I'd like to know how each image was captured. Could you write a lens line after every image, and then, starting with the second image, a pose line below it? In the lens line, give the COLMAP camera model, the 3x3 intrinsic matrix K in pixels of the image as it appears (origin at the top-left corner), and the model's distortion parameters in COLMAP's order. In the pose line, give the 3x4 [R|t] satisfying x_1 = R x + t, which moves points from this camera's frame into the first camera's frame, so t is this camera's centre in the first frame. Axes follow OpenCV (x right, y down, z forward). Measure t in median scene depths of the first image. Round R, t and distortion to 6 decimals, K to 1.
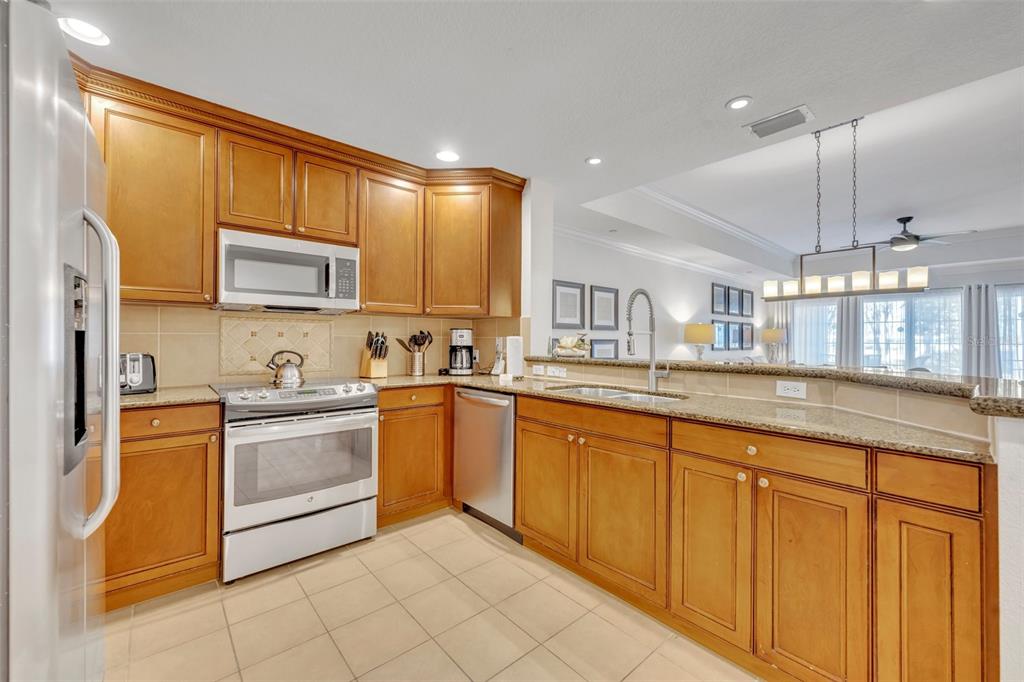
lens RADIAL K [[408.5, 0, 508.6], [0, 408.5, 338.0], [0, 0, 1]] dist [-0.003579, 0.002171]
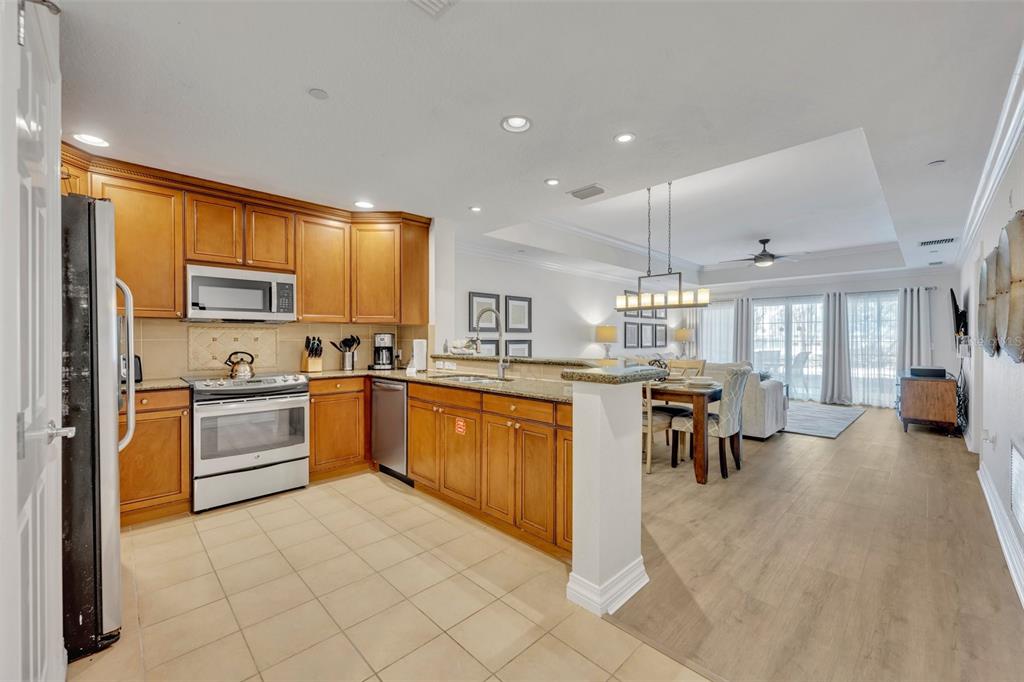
lens RADIAL K [[408.5, 0, 509.7], [0, 408.5, 340.2], [0, 0, 1]] dist [-0.003579, 0.002171]
pose [[0.998051, -0.005988, 0.062117, 0.250844], [0.005369, 0.999934, 0.010129, -0.015207], [-0.062173, -0.009776, 0.998017, -0.382739]]
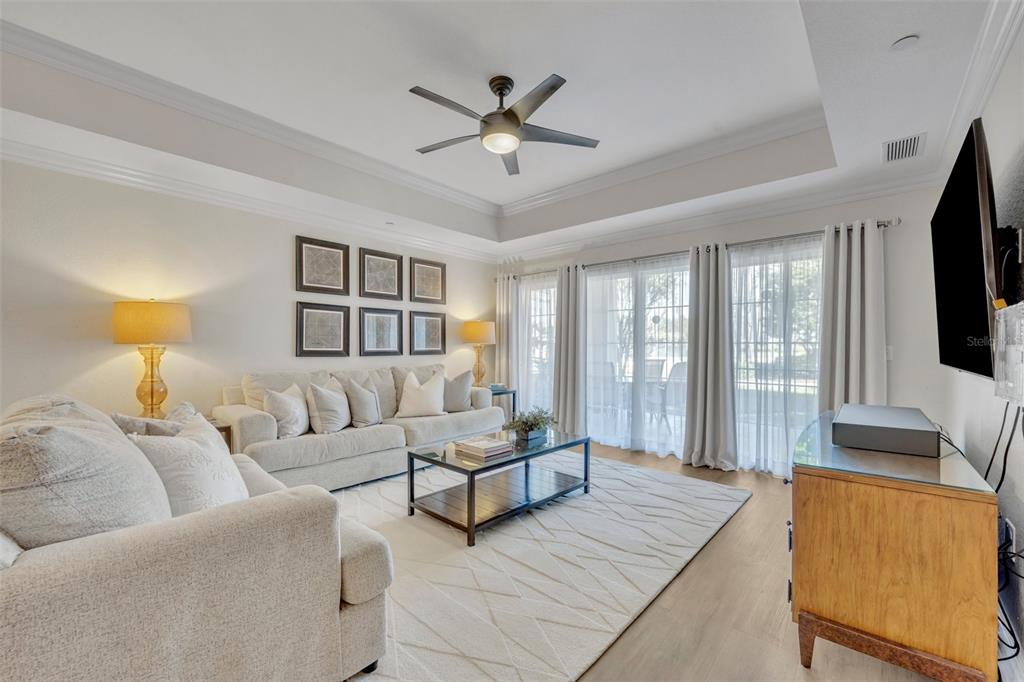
lens RADIAL K [[408.5, 0, 521.6], [0, 408.5, 351.3], [0, 0, 1]] dist [-0.003579, 0.002171]
pose [[0.989672, -0.004592, 0.143275, 1.909325], [0.001365, 0.999743, 0.022611, 0.031112], [-0.143342, -0.022182, 0.989425, 1.057030]]
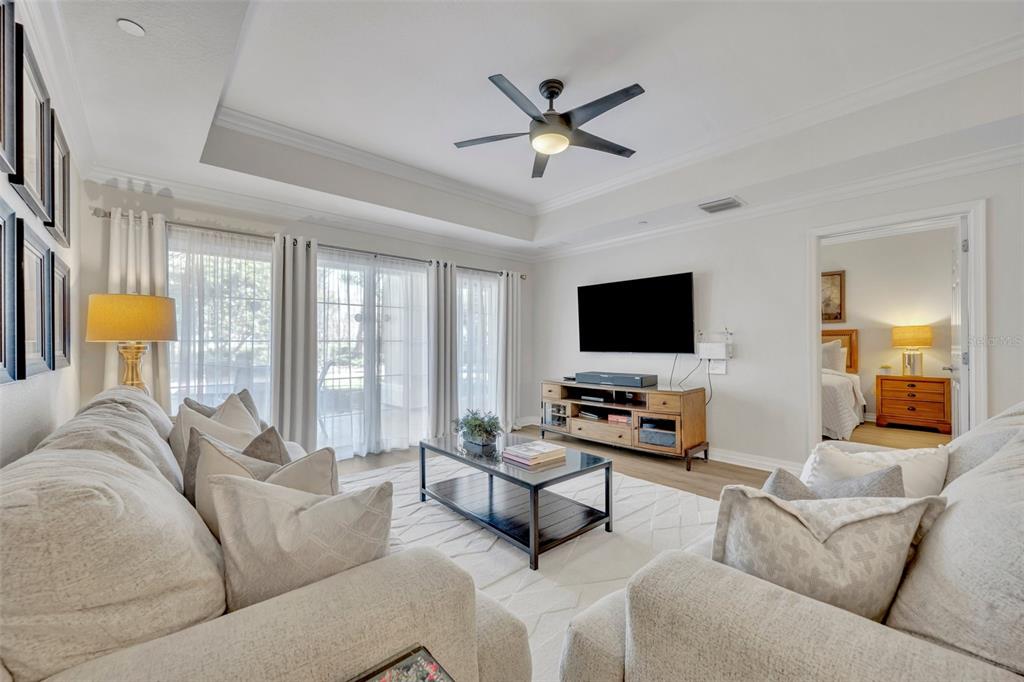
lens RADIAL K [[411.6, 0, 511.8], [0, 411.6, 340.8], [0, 0, 1]] dist [0.004442, 0.000715]
pose [[-0.034537, -0.000687, 0.999403, 0.959078], [-0.006382, 0.999980, 0.000467, 0.029517], [-0.999383, -0.006362, -0.034540, 2.187870]]
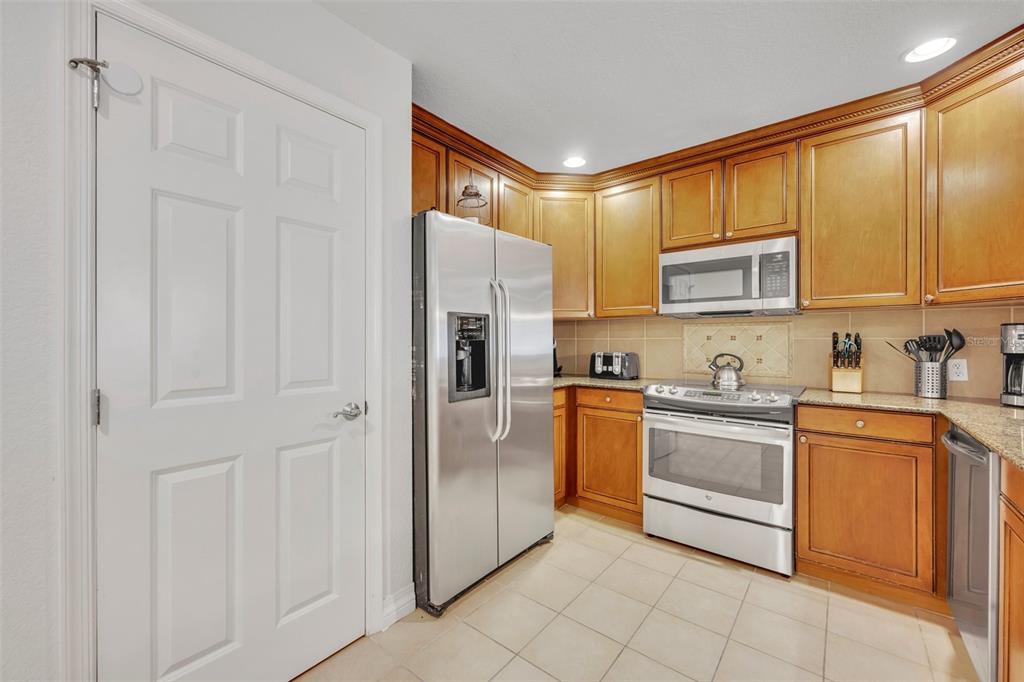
lens RADIAL K [[408.5, 0, 505.5], [0, 408.5, 341.2], [0, 0, 1]] dist [-0.003579, 0.002171]
pose [[0.176265, -0.002531, -0.984339, 0.367706], [0.007126, 0.999974, -0.001295, -0.003269], [0.984317, -0.006787, 0.176279, 0.258130]]
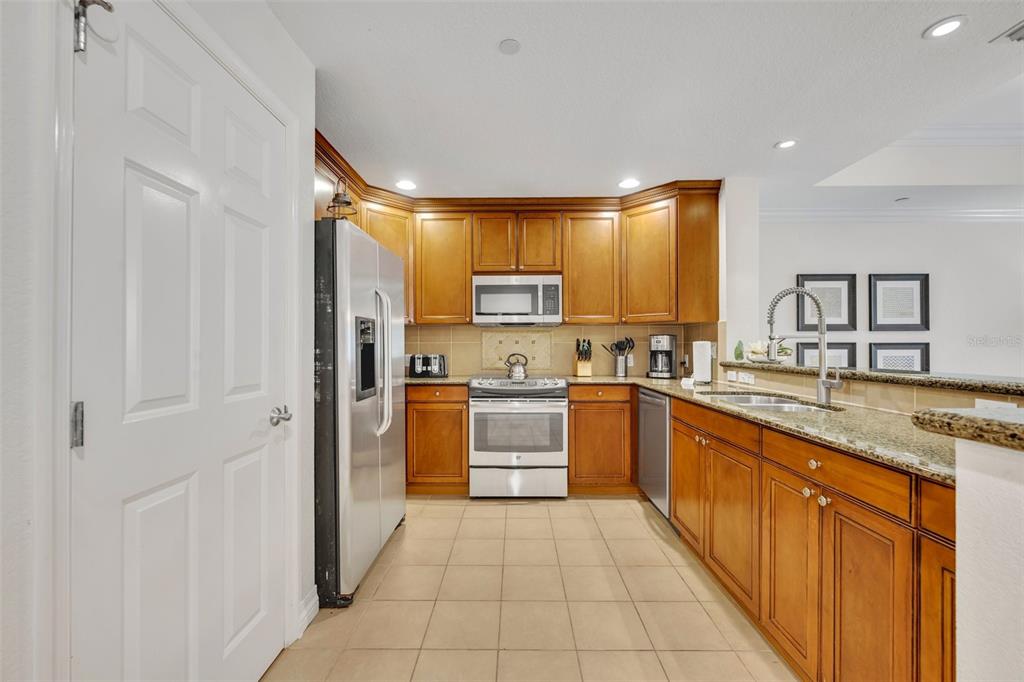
lens RADIAL K [[408.5, 0, 509.0], [0, 408.5, 342.5], [0, 0, 1]] dist [-0.003579, 0.002171]
pose [[0.749121, -0.010189, -0.662355, 0.365398], [0.009487, 0.999944, -0.004653, -0.001175], [0.662366, -0.002798, 0.749176, -0.076982]]
